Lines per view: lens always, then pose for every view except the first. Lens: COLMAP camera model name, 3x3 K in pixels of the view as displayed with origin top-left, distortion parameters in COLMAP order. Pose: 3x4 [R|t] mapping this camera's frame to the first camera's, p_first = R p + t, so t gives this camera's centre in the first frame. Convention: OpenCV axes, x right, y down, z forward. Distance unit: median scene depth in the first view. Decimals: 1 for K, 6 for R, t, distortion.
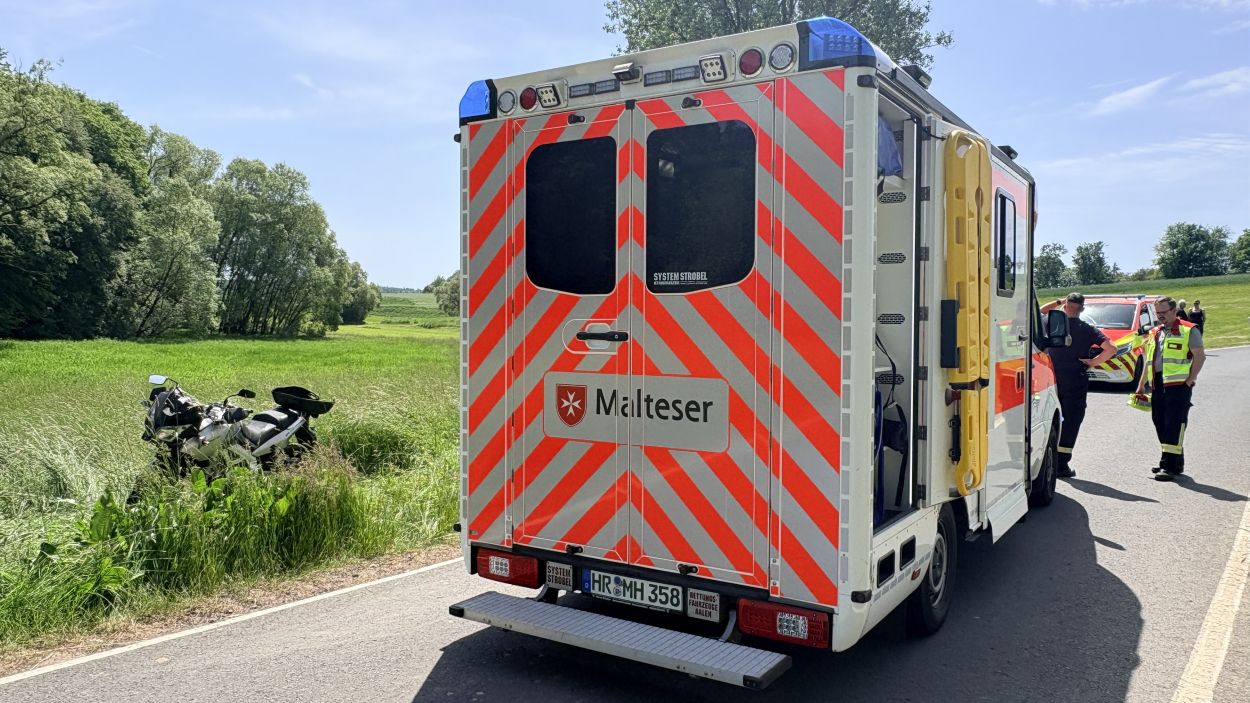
lens RADIAL K [[917.5, 0, 624.8], [0, 917.5, 348.5], [0, 0, 1]] dist [0.001895, 0.000513]
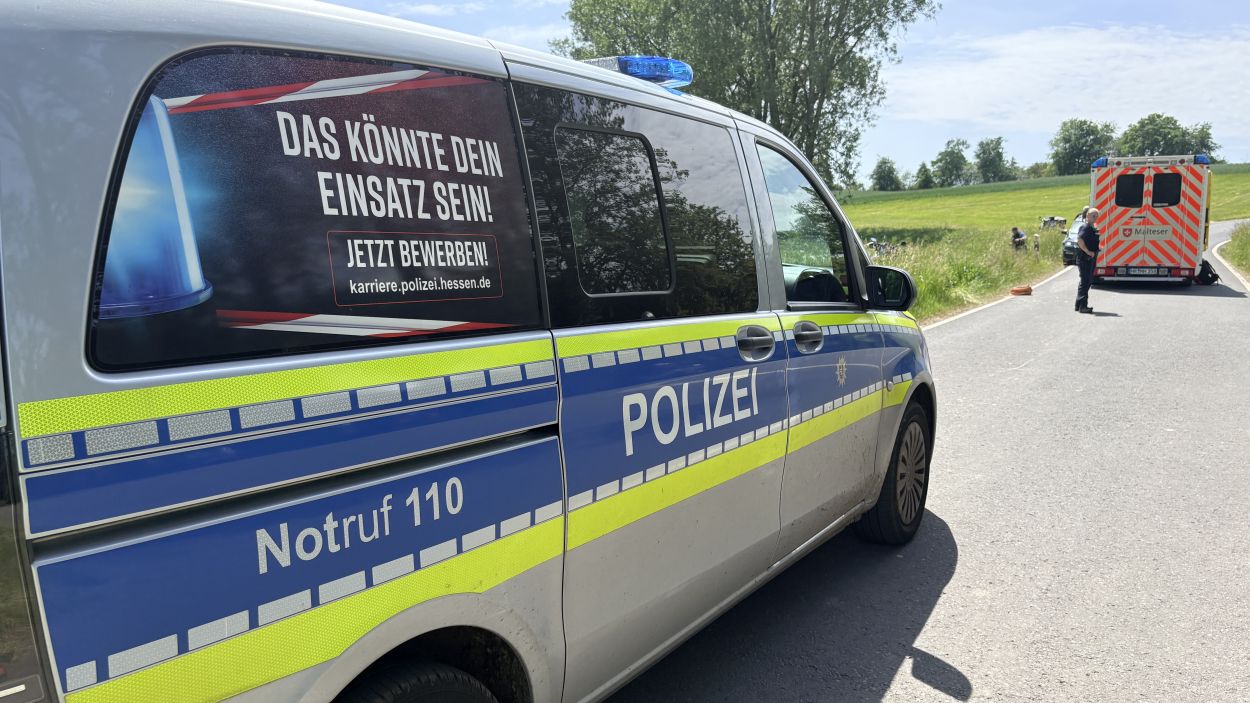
lens RADIAL K [[948.7, 0, 624.6], [0, 948.7, 351.5], [0, 0, 1]] dist [0.007657, 0.003806]
pose [[0.992616, -0.031577, 0.117116, -3.097093], [0.018762, 0.993869, 0.108957, 0.086495], [-0.119839, -0.105955, 0.987123, -3.412307]]
